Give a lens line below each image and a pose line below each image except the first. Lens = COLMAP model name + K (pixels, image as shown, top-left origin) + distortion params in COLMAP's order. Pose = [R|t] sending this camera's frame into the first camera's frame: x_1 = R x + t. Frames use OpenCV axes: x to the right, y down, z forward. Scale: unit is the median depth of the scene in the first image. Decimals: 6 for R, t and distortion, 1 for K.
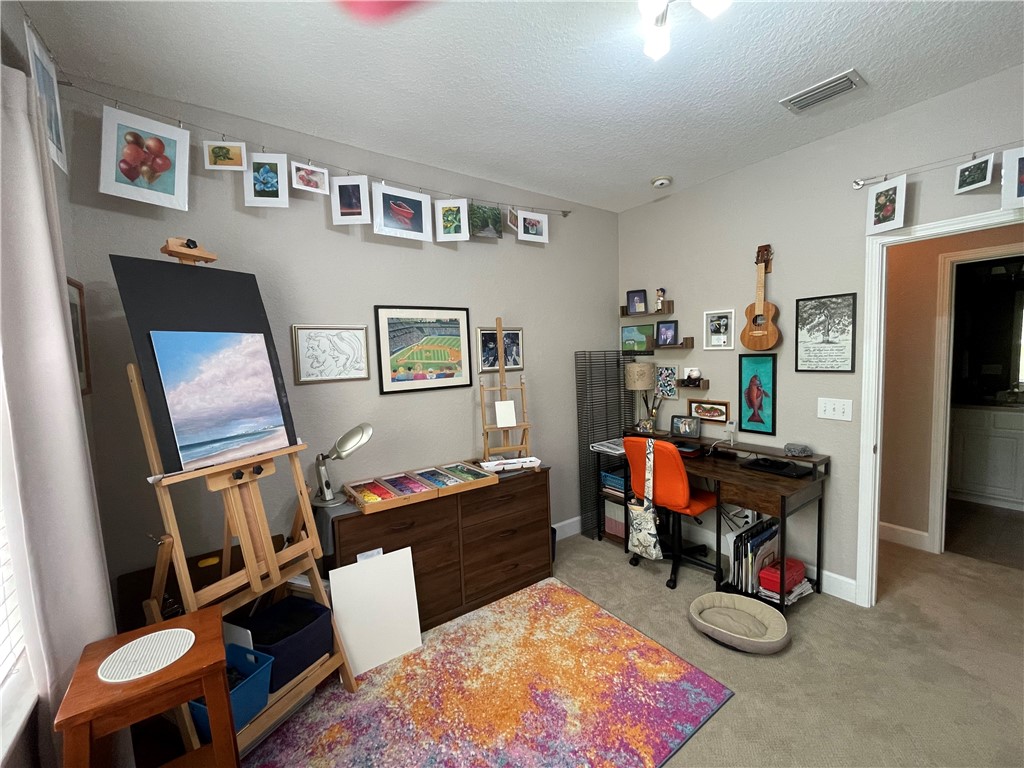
lens RADIAL K [[417.2, 0, 512.9], [0, 417.2, 385.2], [0, 0, 1]] dist [-0.000230, 0.000163]
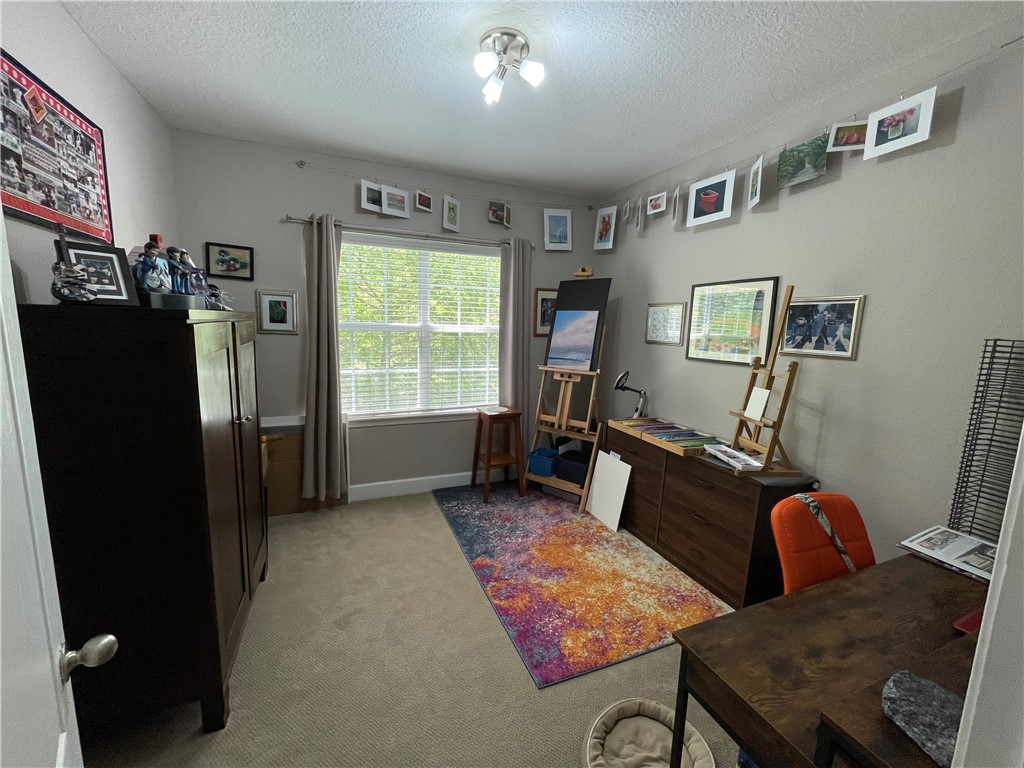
lens RADIAL K [[417.2, 0, 511.6], [0, 417.2, 385.7], [0, 0, 1]] dist [-0.000230, 0.000163]
pose [[-0.223609, 0.172069, -0.959370, 1.091820], [-0.096748, 0.975514, 0.197514, -0.102940], [0.969865, 0.136983, -0.201486, 0.839827]]
